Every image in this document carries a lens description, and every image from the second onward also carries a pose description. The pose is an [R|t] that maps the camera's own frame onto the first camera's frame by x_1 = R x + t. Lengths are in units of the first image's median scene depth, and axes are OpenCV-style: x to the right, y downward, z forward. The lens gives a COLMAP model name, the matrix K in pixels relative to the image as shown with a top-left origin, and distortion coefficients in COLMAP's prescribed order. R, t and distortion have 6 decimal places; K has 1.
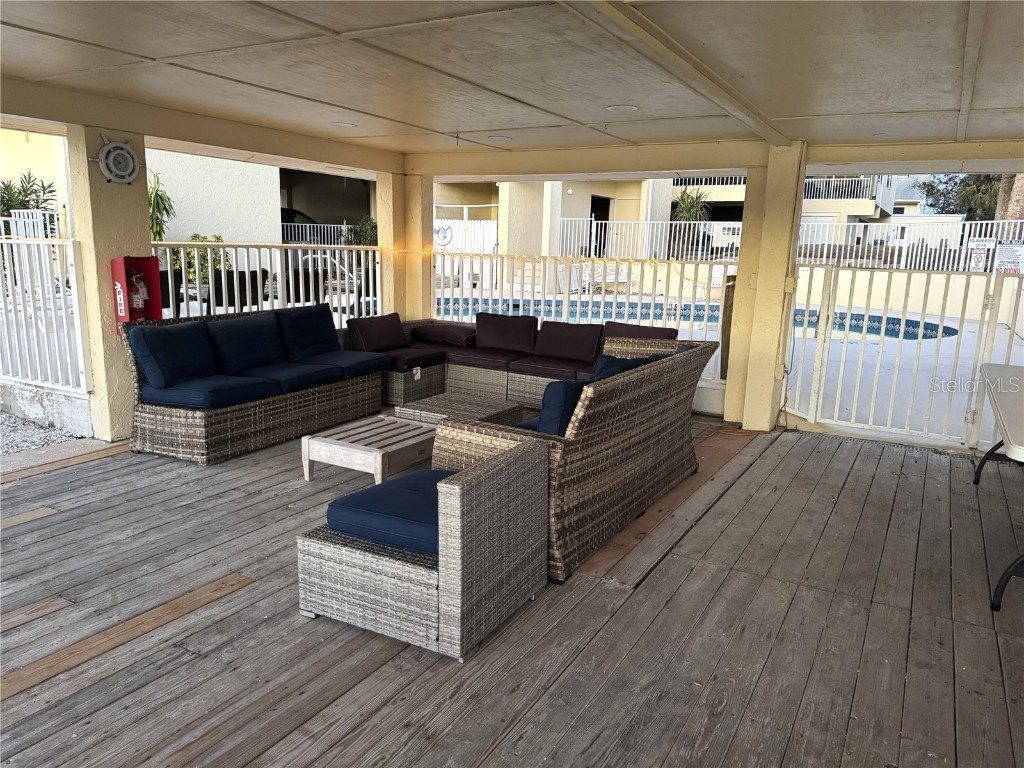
lens RADIAL K [[727.7, 0, 511.6], [0, 727.7, 391.0], [0, 0, 1]] dist [0.034915, -0.002125]
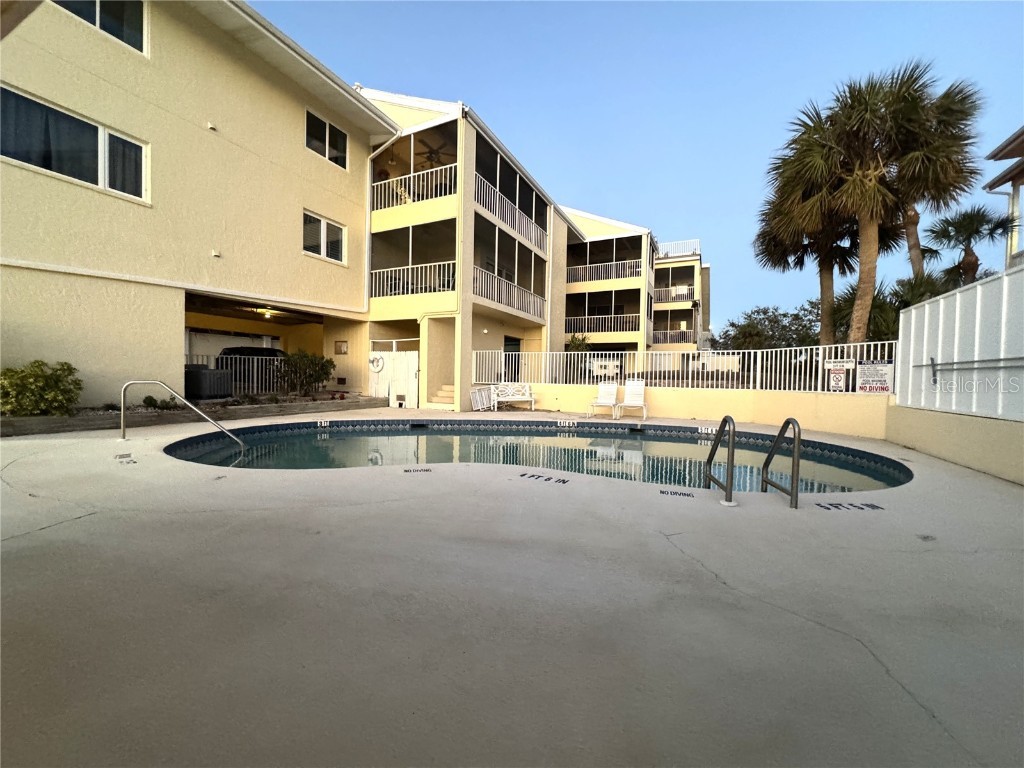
lens RADIAL K [[407.8, 0, 513.1], [0, 407.8, 383.2], [0, 0, 1]] dist [-0.003303, -0.000200]
pose [[0.997420, -0.012169, 0.070747, 0.109454], [0.024726, 0.983457, -0.179446, -0.074626], [-0.067393, 0.180732, 0.981221, 0.436359]]
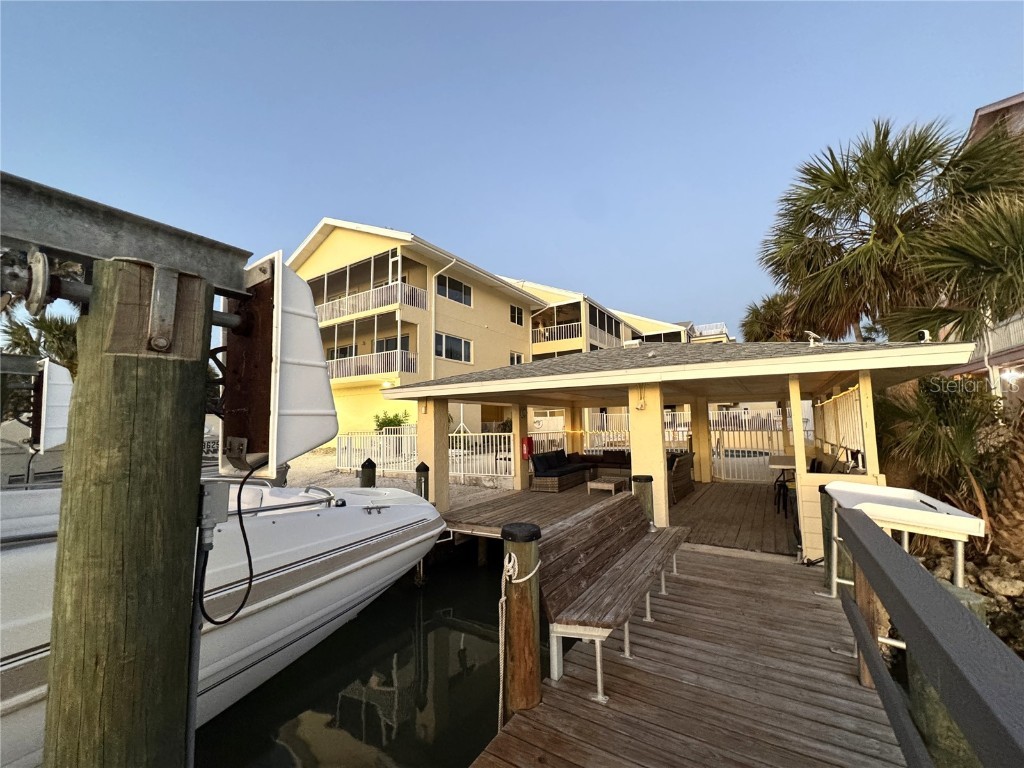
lens RADIAL K [[407.8, 0, 510.8], [0, 407.8, 388.3], [0, 0, 1]] dist [-0.003303, -0.000200]
pose [[0.997678, -0.051902, -0.044102, -0.155100], [0.037209, 0.957701, -0.285350, 0.050774], [0.057047, 0.283046, 0.957408, -0.322610]]
